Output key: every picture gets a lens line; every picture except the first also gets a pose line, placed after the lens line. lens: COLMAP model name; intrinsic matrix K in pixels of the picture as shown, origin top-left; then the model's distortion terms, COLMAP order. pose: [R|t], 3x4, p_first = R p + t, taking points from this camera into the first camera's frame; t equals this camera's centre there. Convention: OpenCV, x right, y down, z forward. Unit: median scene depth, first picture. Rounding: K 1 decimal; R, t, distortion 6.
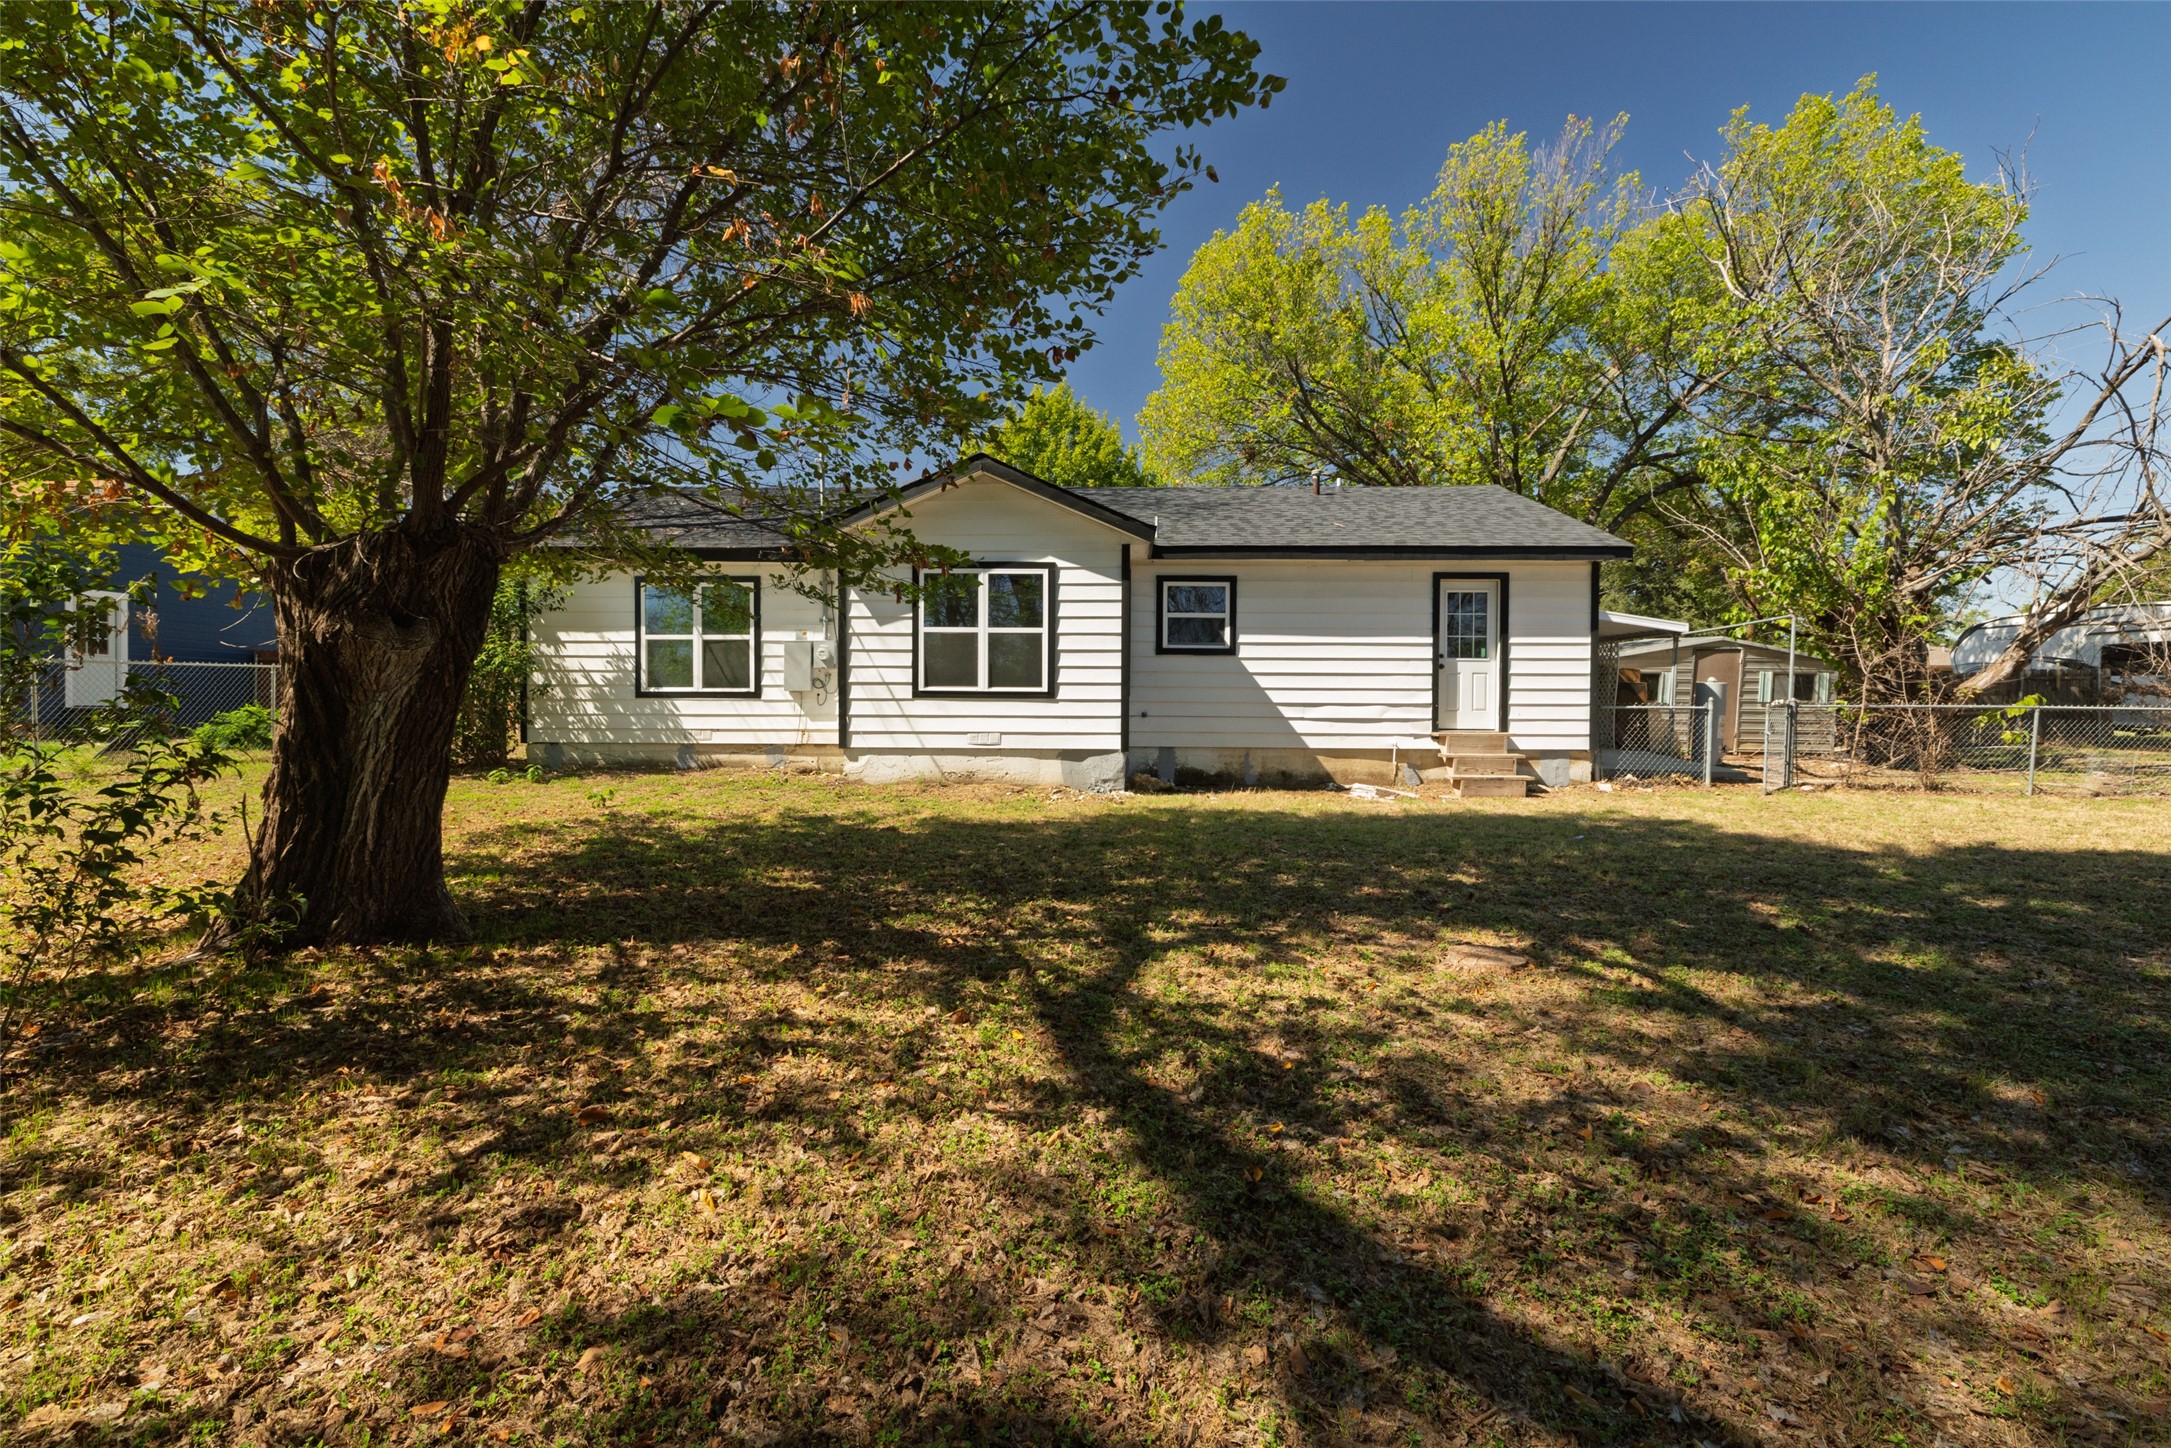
lens RADIAL K [[933.2, 0, 1085.2], [0, 933.2, 715.5], [0, 0, 1]] dist [-0.018171, -0.000660]
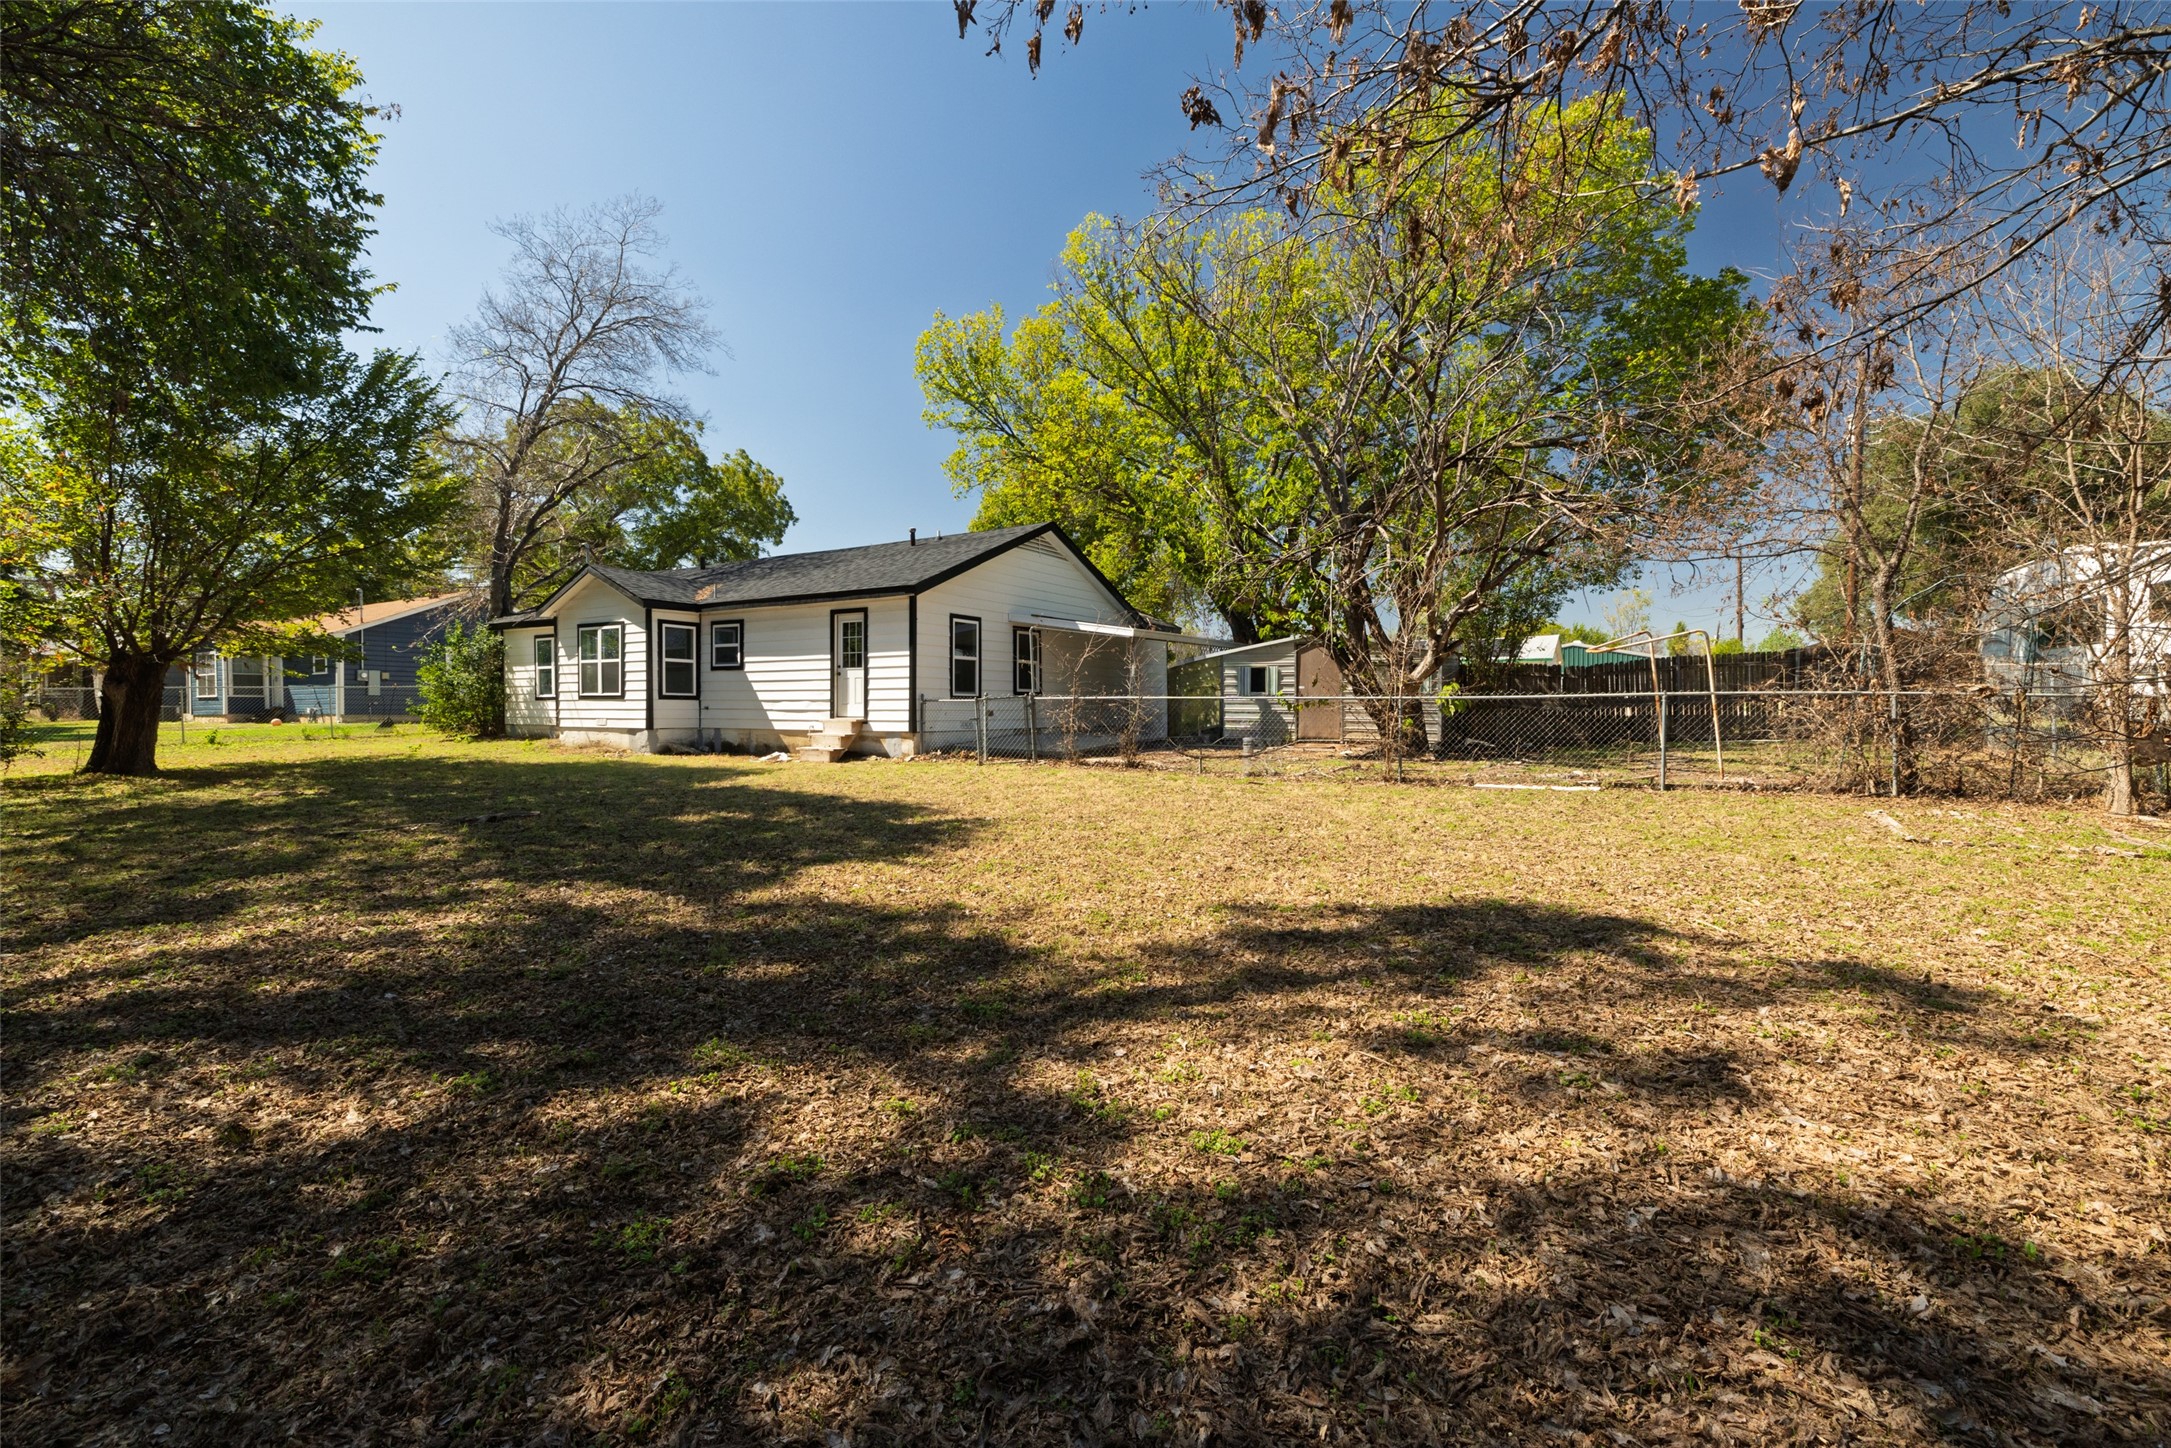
lens RADIAL K [[933.2, 0, 1088.5], [0, 933.2, 731.7], [0, 0, 1]] dist [-0.018171, -0.000660]
pose [[0.869335, 0.008276, -0.494154, 1.466092], [0.003437, 0.999734, 0.022790, 0.005988], [0.494211, -0.021511, 0.869076, -0.082388]]
